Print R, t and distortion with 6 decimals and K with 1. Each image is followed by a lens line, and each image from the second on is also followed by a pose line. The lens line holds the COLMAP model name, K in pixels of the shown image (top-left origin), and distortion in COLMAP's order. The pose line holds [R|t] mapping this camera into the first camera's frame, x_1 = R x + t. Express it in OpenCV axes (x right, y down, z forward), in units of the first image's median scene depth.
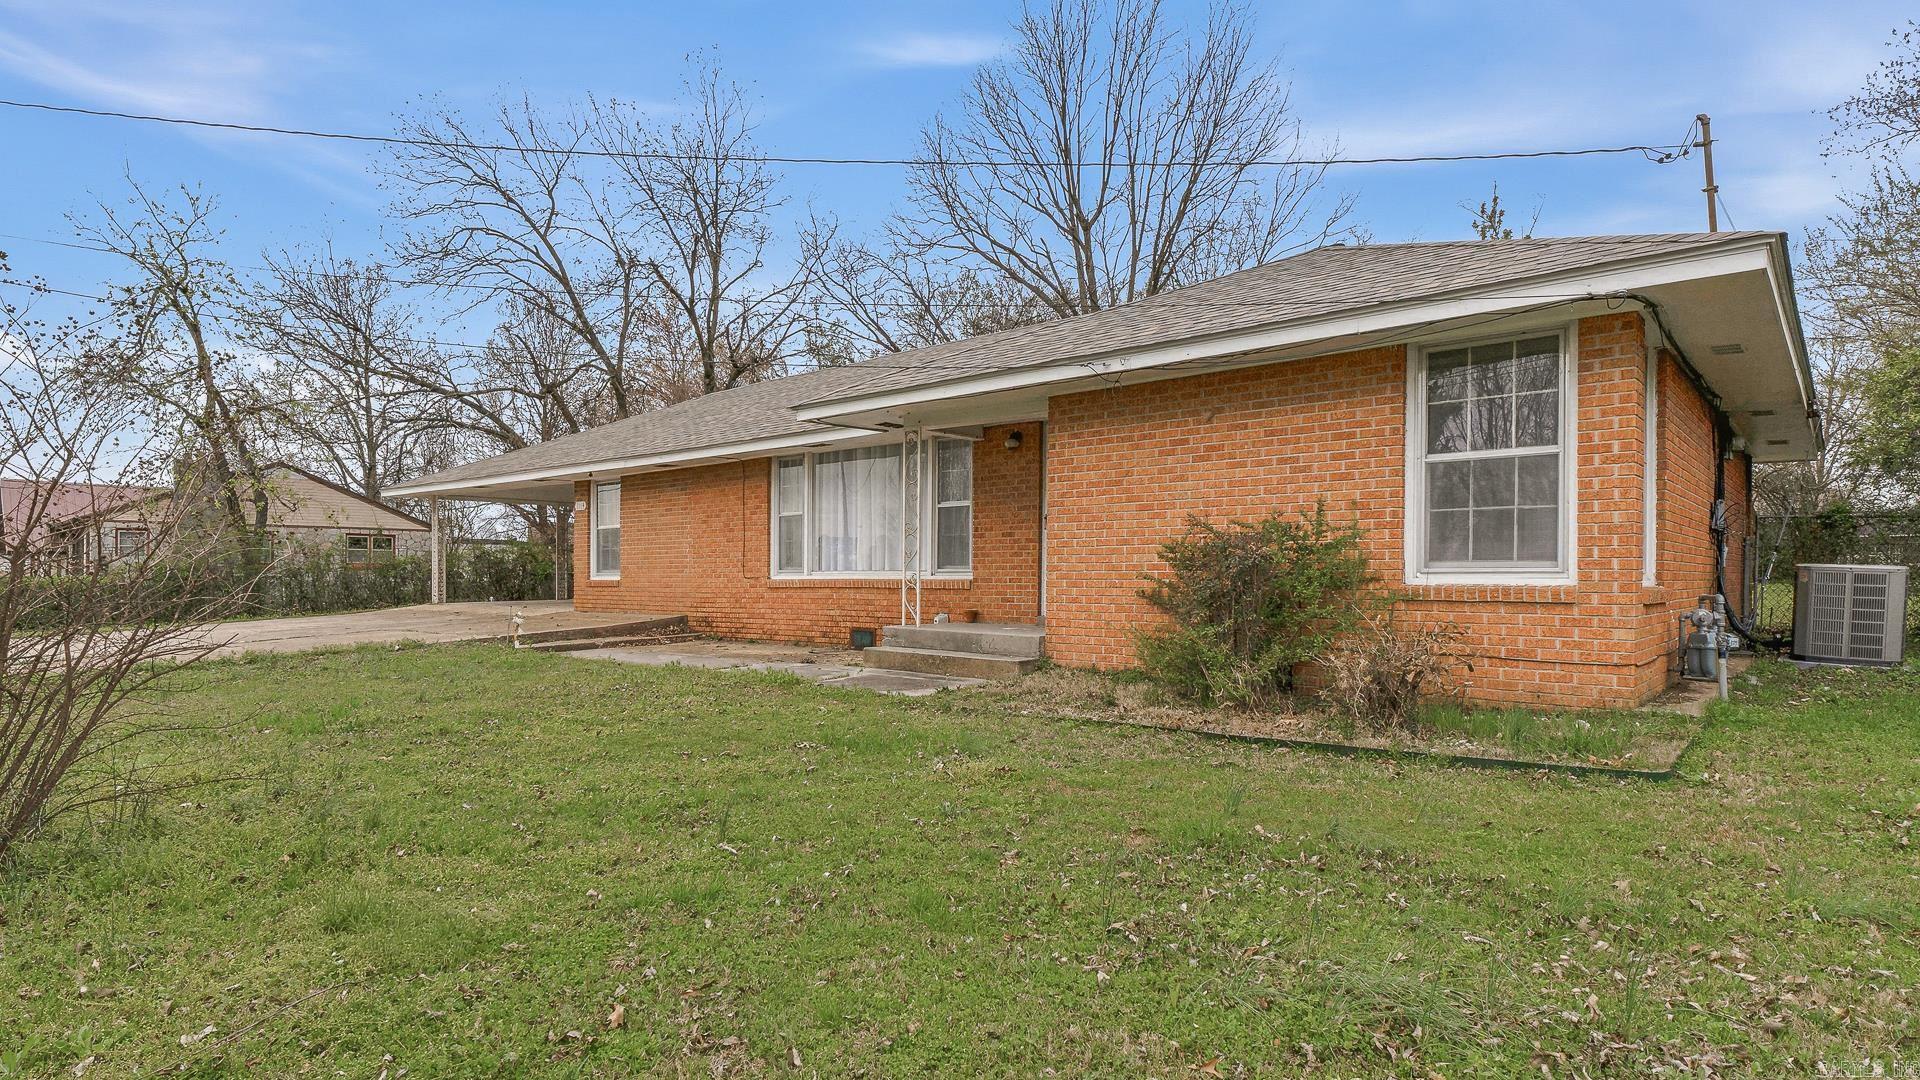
lens RADIAL K [[1018.5, 0, 926.6], [0, 1018.5, 594.3], [0, 0, 1]] dist [0.000390, 0.000701]
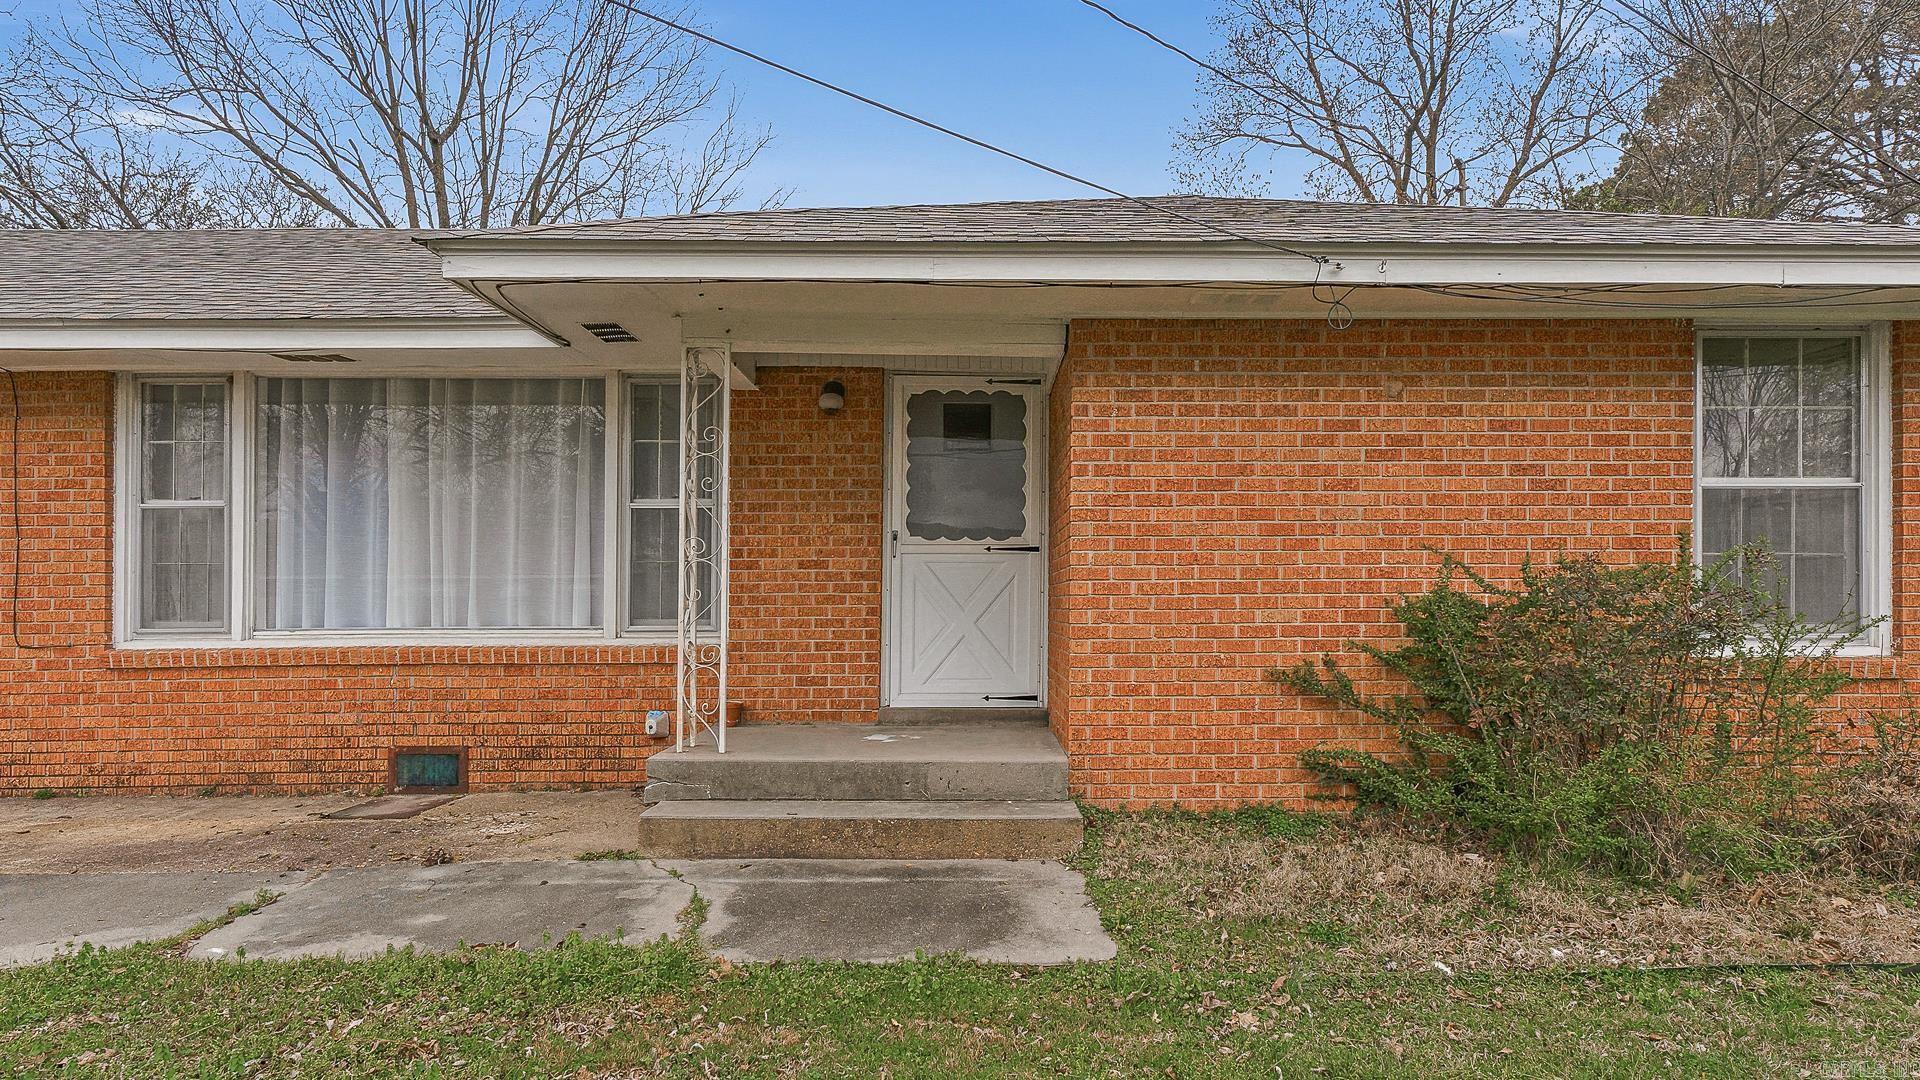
lens RADIAL K [[1018.5, 0, 926.6], [0, 1018.5, 594.3], [0, 0, 1]] dist [0.000390, 0.000701]
pose [[0.714489, -0.001788, 0.699645, -0.328309], [0.016590, 0.999759, -0.014387, -0.040989], [-0.699450, 0.021887, 0.714346, 0.688543]]
